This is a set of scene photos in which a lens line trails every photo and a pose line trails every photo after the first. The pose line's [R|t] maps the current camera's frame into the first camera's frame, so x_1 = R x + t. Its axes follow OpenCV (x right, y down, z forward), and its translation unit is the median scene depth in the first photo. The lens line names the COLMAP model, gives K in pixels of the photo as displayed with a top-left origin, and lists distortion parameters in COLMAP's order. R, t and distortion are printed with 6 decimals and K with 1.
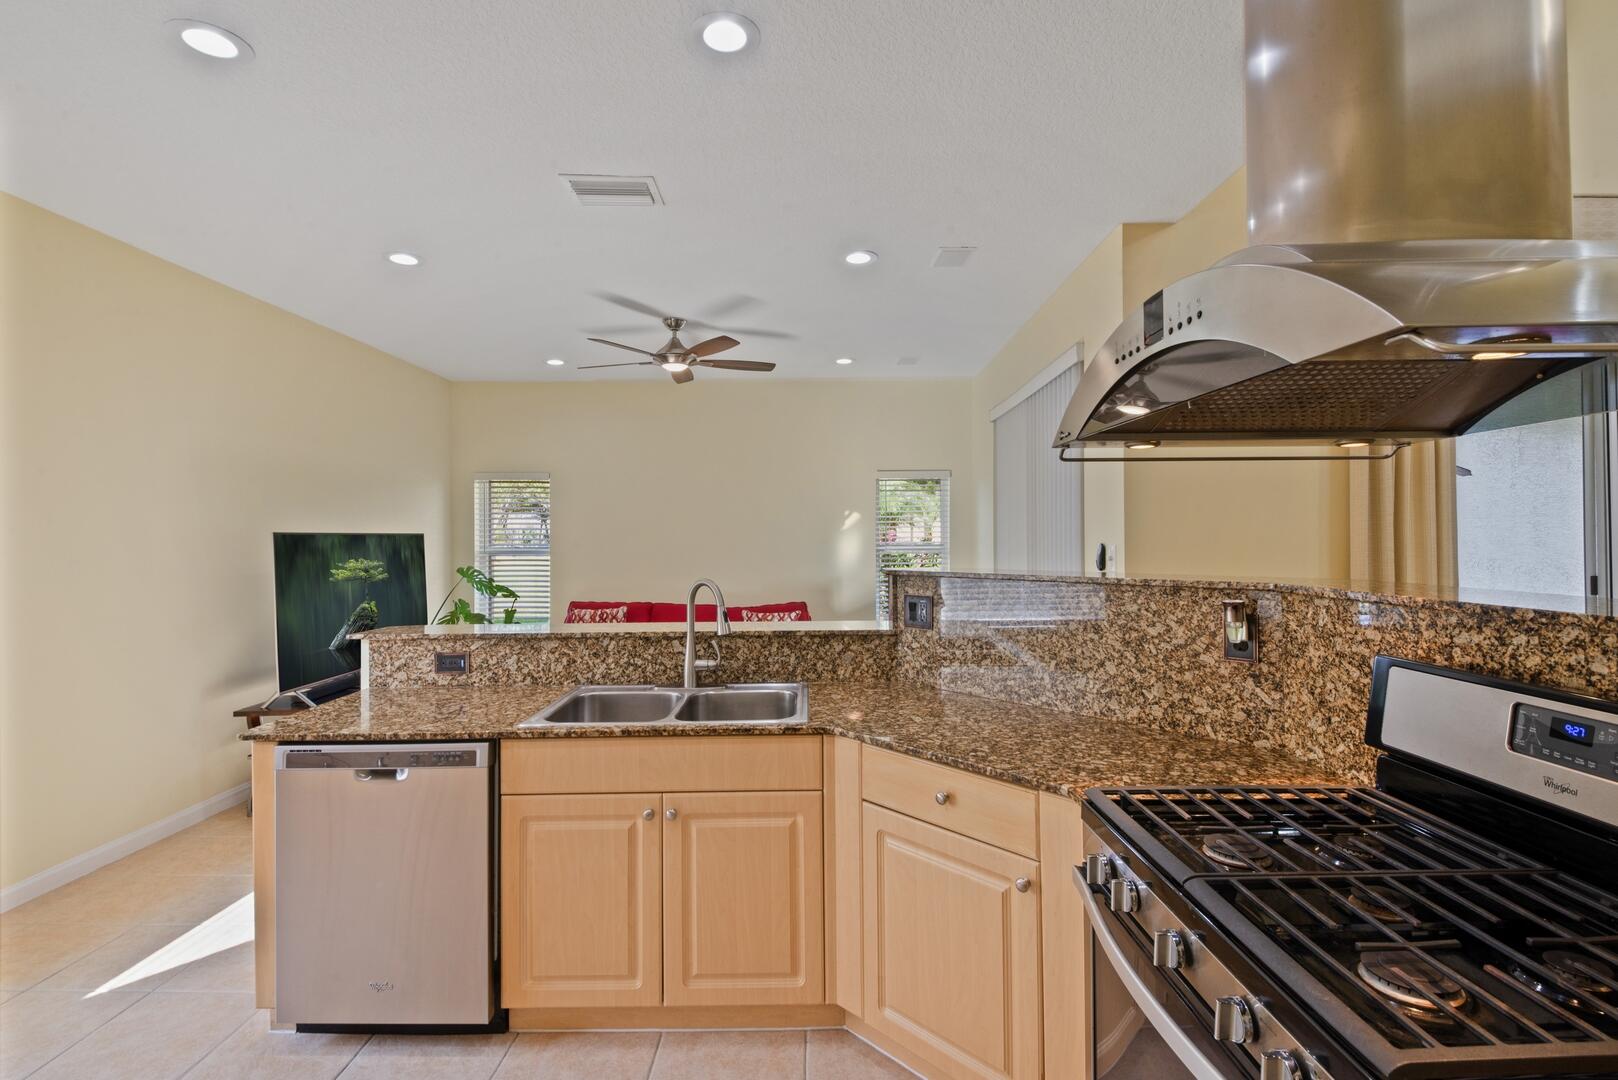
lens RADIAL K [[718.0, 0, 819.5], [0, 718.0, 533.1], [0, 0, 1]] dist [-0.000917, -0.000064]
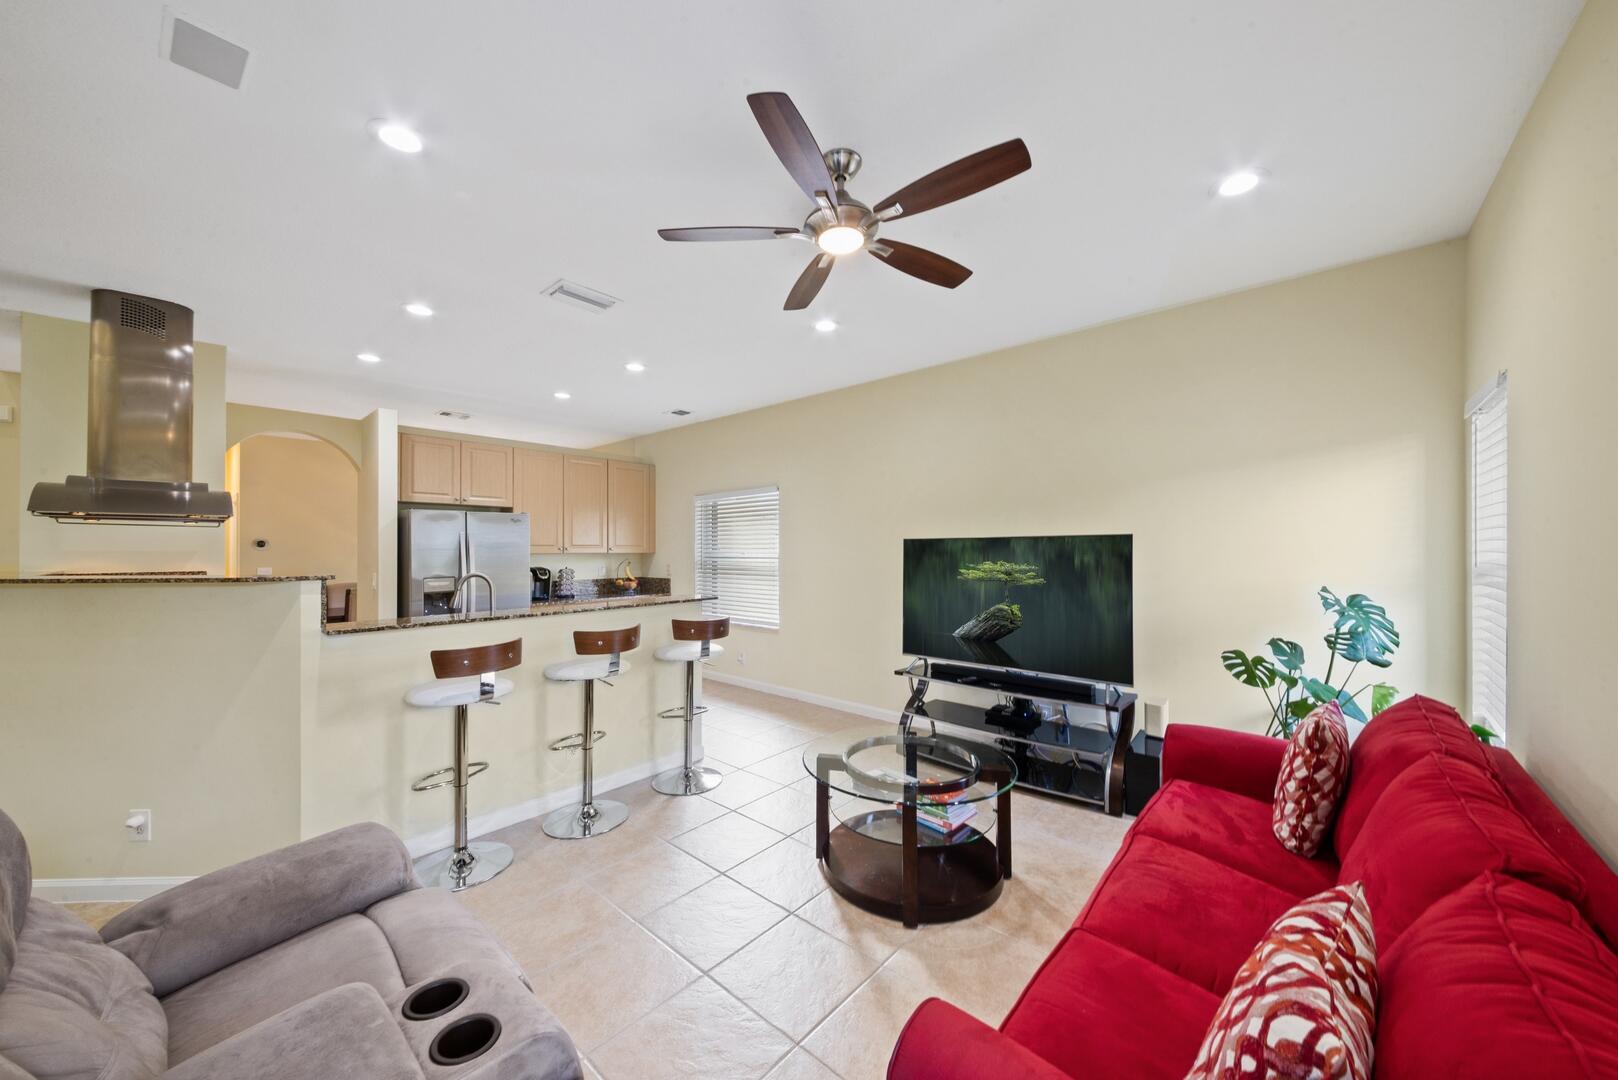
lens RADIAL K [[551.0, 0, 818.9], [0, 551.0, 542.3], [0, 0, 1]] dist [0.001493, 0.000019]
pose [[-0.661443, -0.001167, -0.749995, 0.232144], [0.014282, 0.999798, -0.014151, 0.025605], [0.749860, -0.020072, -0.661292, 2.214871]]
